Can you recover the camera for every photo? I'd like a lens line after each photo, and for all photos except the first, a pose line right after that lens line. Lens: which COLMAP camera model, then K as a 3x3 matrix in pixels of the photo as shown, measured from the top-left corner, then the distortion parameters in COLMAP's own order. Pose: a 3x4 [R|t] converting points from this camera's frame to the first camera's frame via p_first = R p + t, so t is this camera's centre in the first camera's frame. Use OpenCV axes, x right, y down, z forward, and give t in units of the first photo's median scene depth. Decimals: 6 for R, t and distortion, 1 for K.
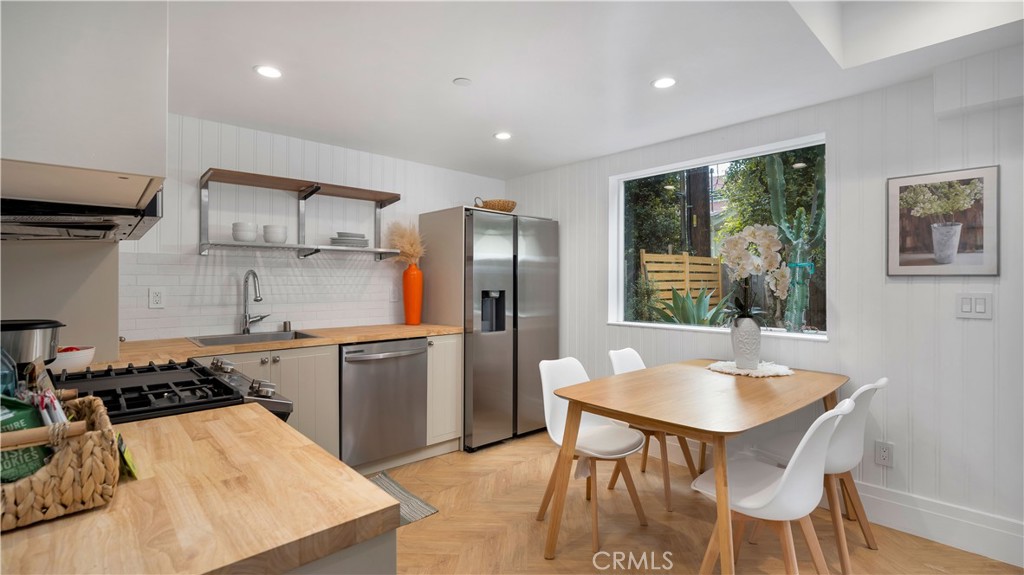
lens RADIAL K [[469.4, 0, 511.5], [0, 469.4, 279.3], [0, 0, 1]] dist [-0.014999, 0.000509]
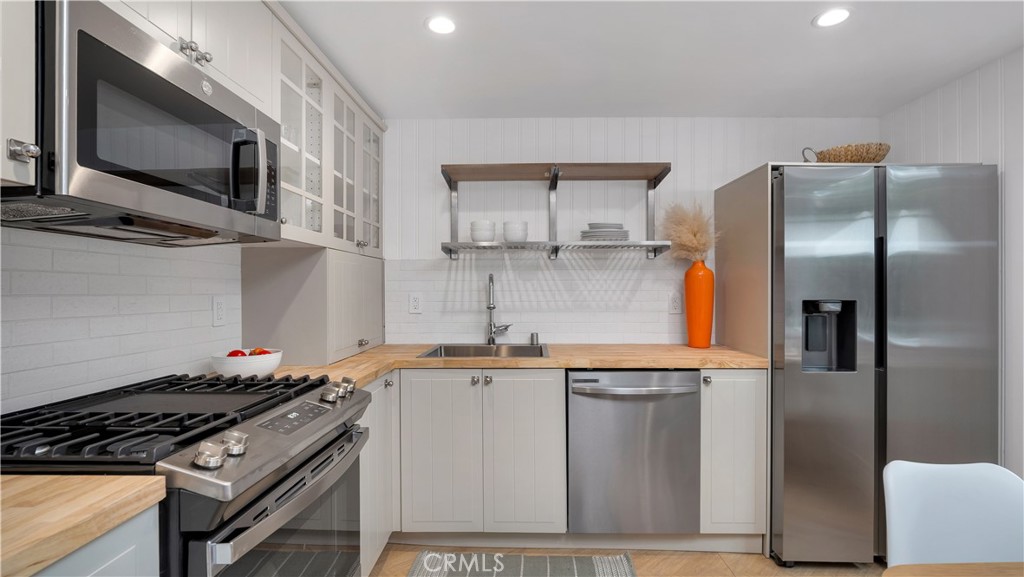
lens RADIAL K [[469.4, 0, 515.3], [0, 469.4, 289.4], [0, 0, 1]] dist [-0.014999, 0.000509]
pose [[0.723349, -0.001794, -0.690480, 0.085905], [0.006727, 0.999967, 0.004449, 0.005623], [0.690450, -0.007863, 0.723338, 0.345511]]
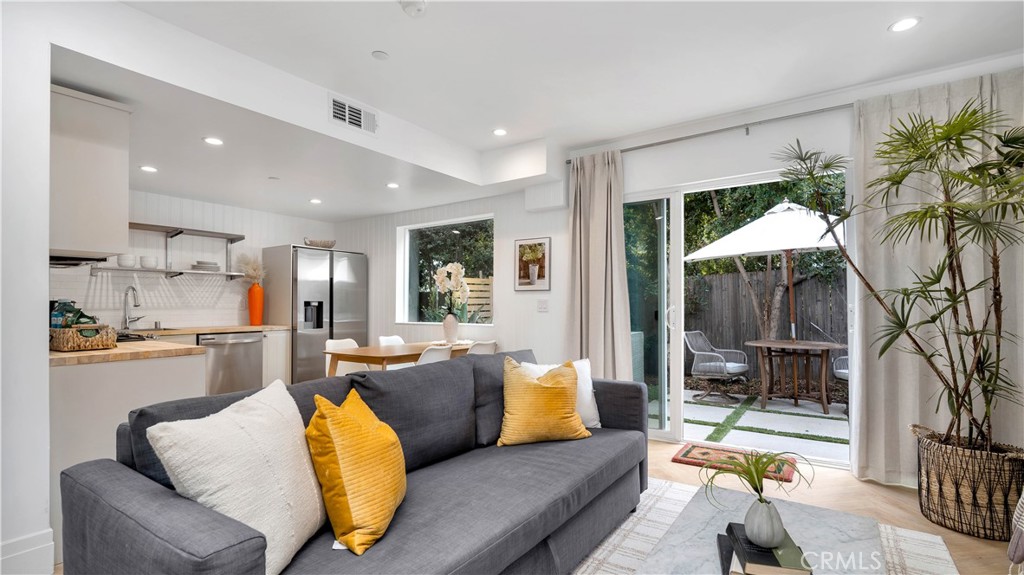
lens RADIAL K [[469.4, 0, 519.7], [0, 469.4, 299.8], [0, 0, 1]] dist [-0.014999, 0.000509]
pose [[0.972058, 0.000020, 0.234741, 0.273609], [0.001185, 0.999987, -0.004992, 0.029608], [-0.234738, 0.005131, 0.972045, -0.665237]]
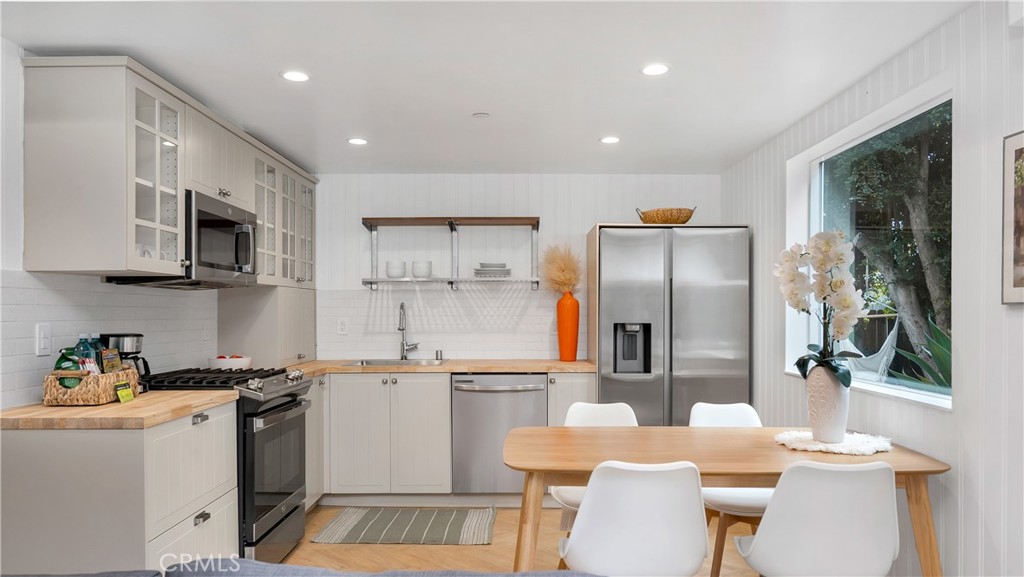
lens RADIAL K [[704.3, 0, 507.4], [0, 704.3, 306.1], [0, 0, 1]] dist [-0.007360, -0.005434]
pose [[0.729907, -0.006032, -0.683520, 0.700128], [0.006081, 0.999979, -0.002332, -0.004936], [0.683519, -0.002455, 0.729928, -0.052272]]
